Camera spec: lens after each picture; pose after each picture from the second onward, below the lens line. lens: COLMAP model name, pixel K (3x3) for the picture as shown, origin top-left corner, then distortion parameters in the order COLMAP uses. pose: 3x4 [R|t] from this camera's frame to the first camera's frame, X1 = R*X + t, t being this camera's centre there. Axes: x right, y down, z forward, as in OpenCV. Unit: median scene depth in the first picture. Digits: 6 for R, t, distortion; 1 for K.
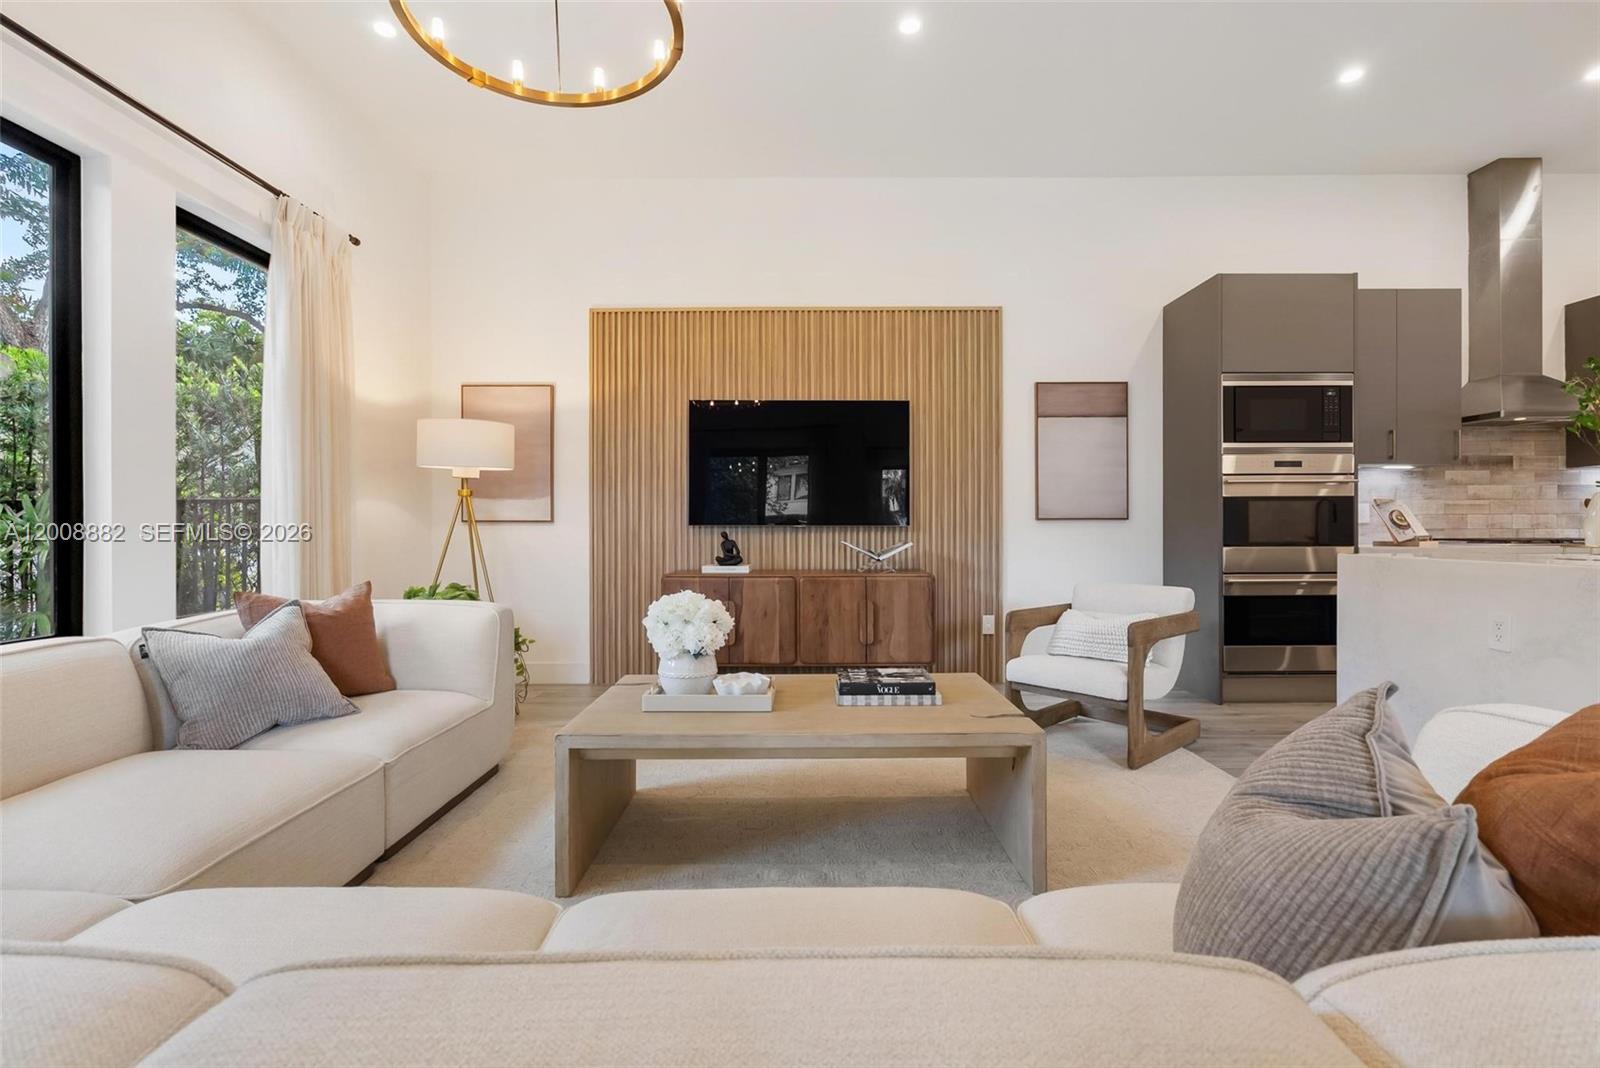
lens RADIAL K [[677.2, 0, 800.0], [0, 677.2, 534.0], [0, 0, 1]] dist [-0.015980, 0.000046]
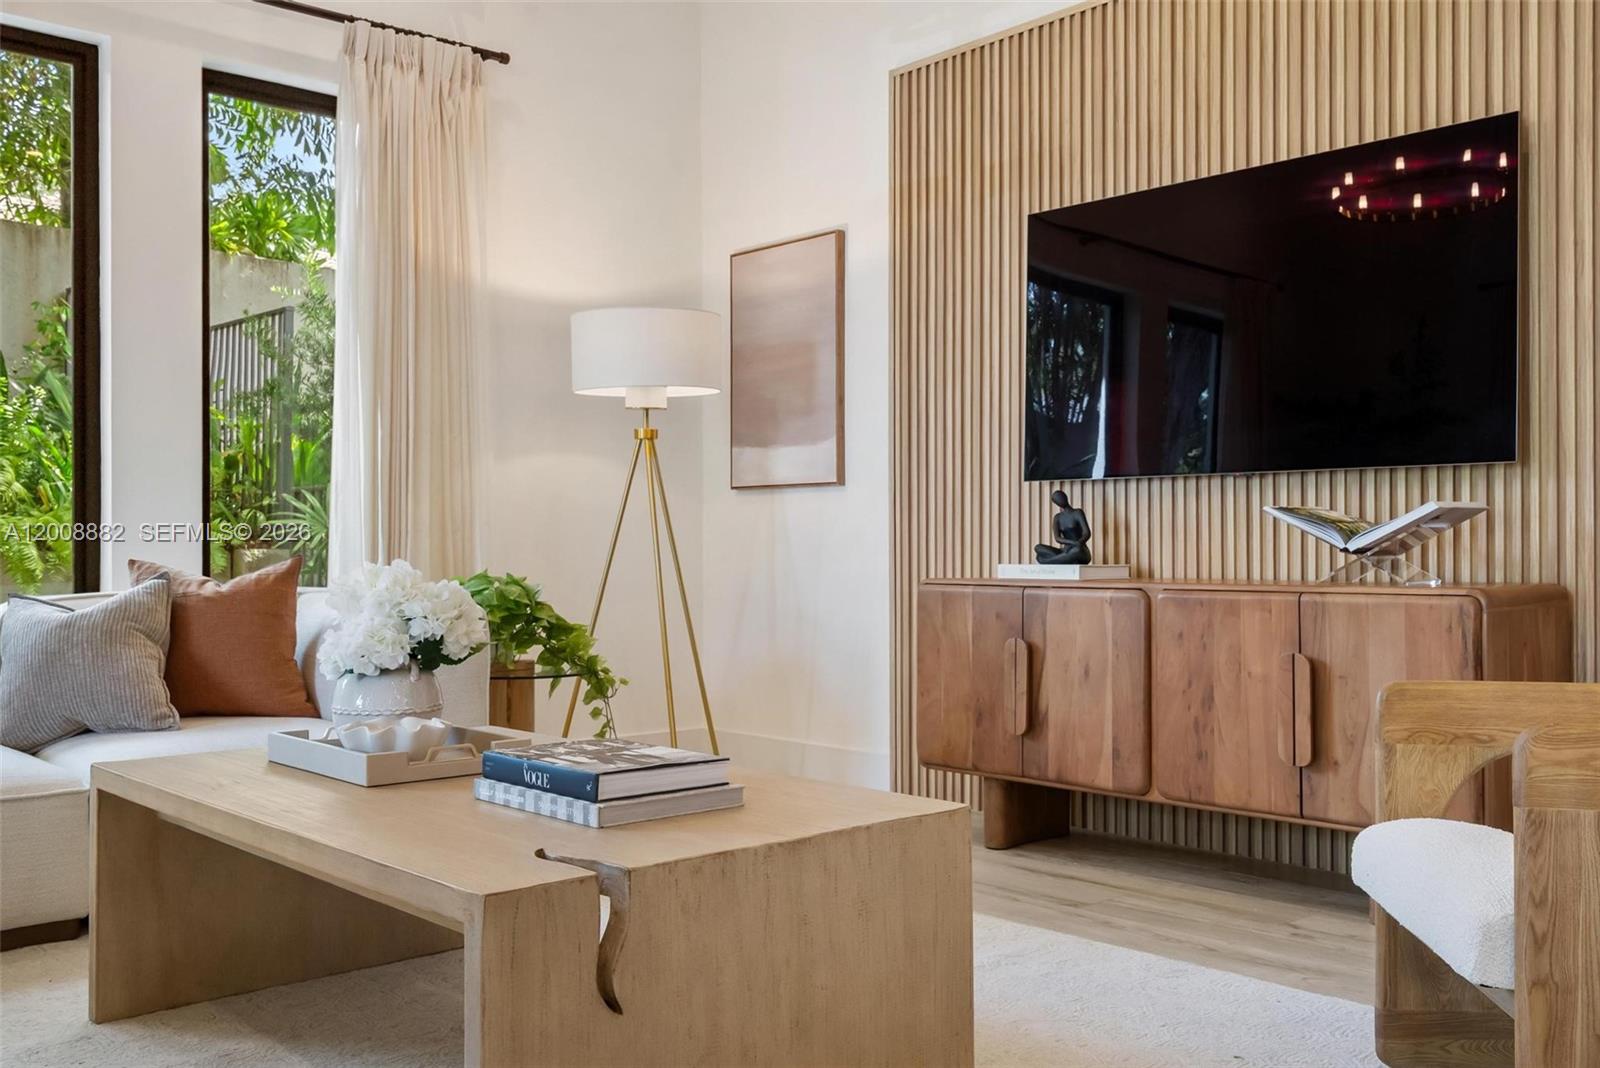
lens RADIAL K [[1443.1, 0, 800.0], [0, 1443.1, 534.0], [0, 0, 1]] dist [0.004639, -0.005909]
pose [[0.669402, -0.007870, -0.742859, 0.447281], [-0.002995, 0.999907, -0.013291, 0.035469], [0.742895, 0.011122, 0.669316, 0.200316]]
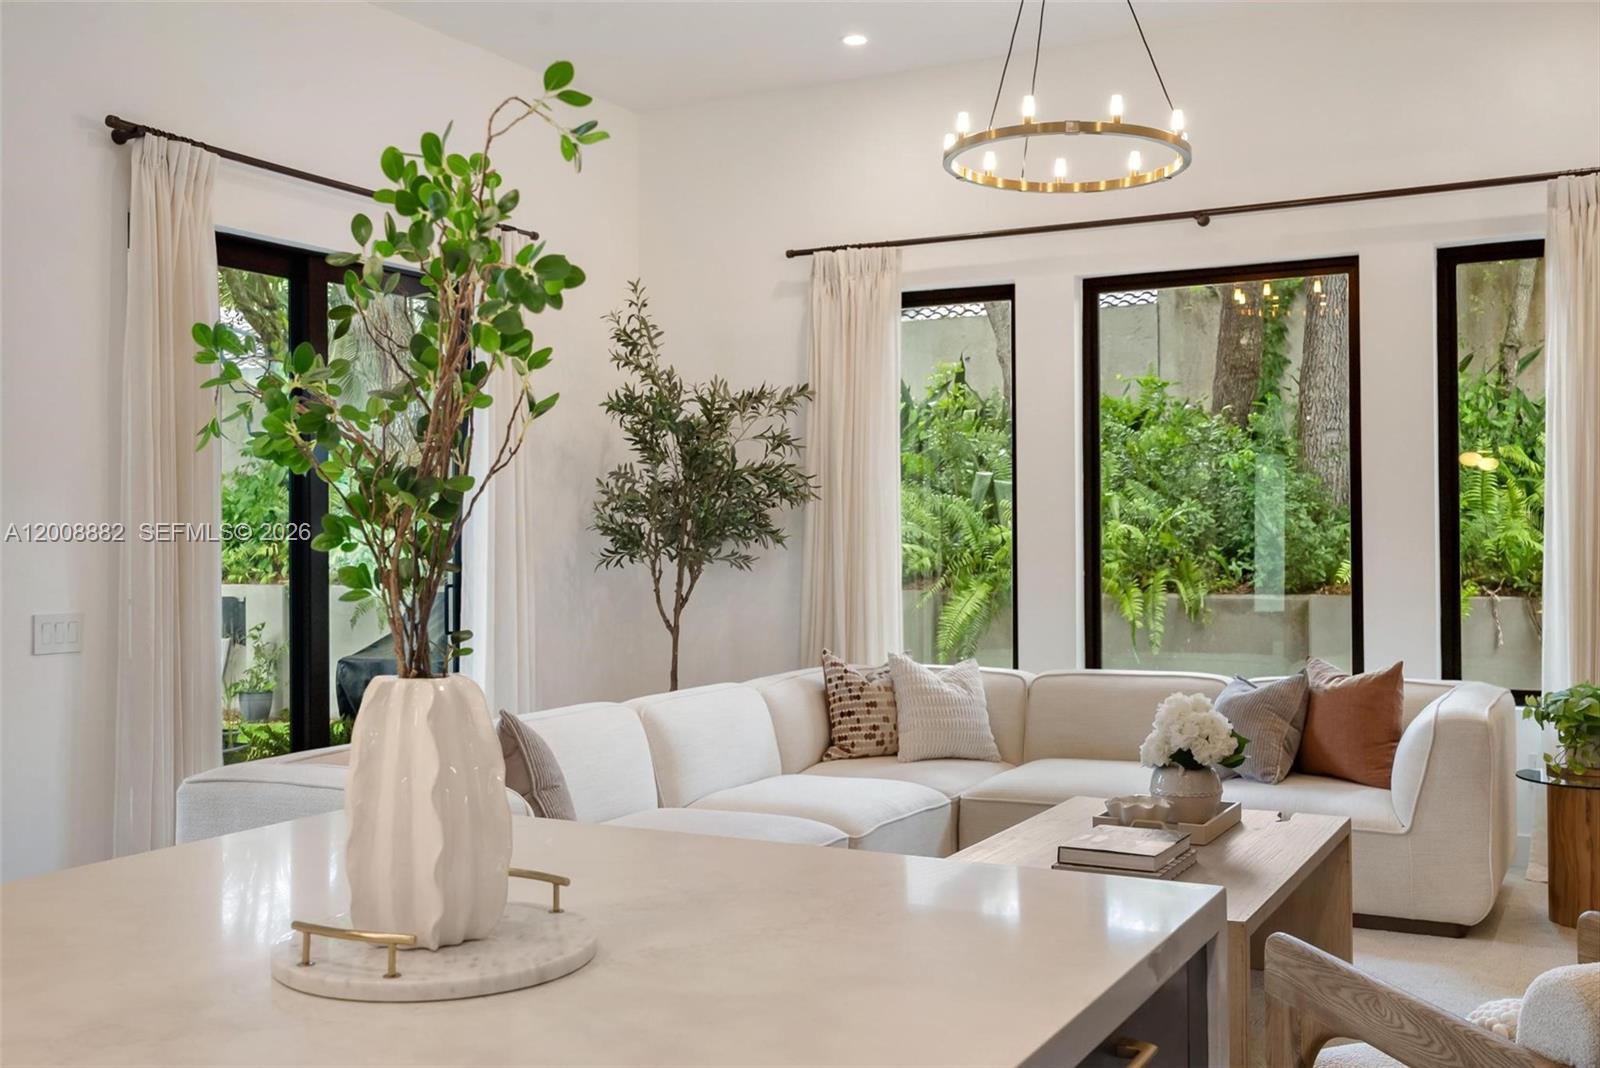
lens RADIAL K [[1579.6, 0, 800.0], [0, 1579.6, 534.0], [0, 0, 1]] dist [-0.001948, -0.001941]
pose [[-0.482684, 0.005972, -0.875774, 0.858230], [0.003553, 0.999982, 0.004861, -0.062682], [0.875788, -0.000765, -0.482696, 0.713375]]
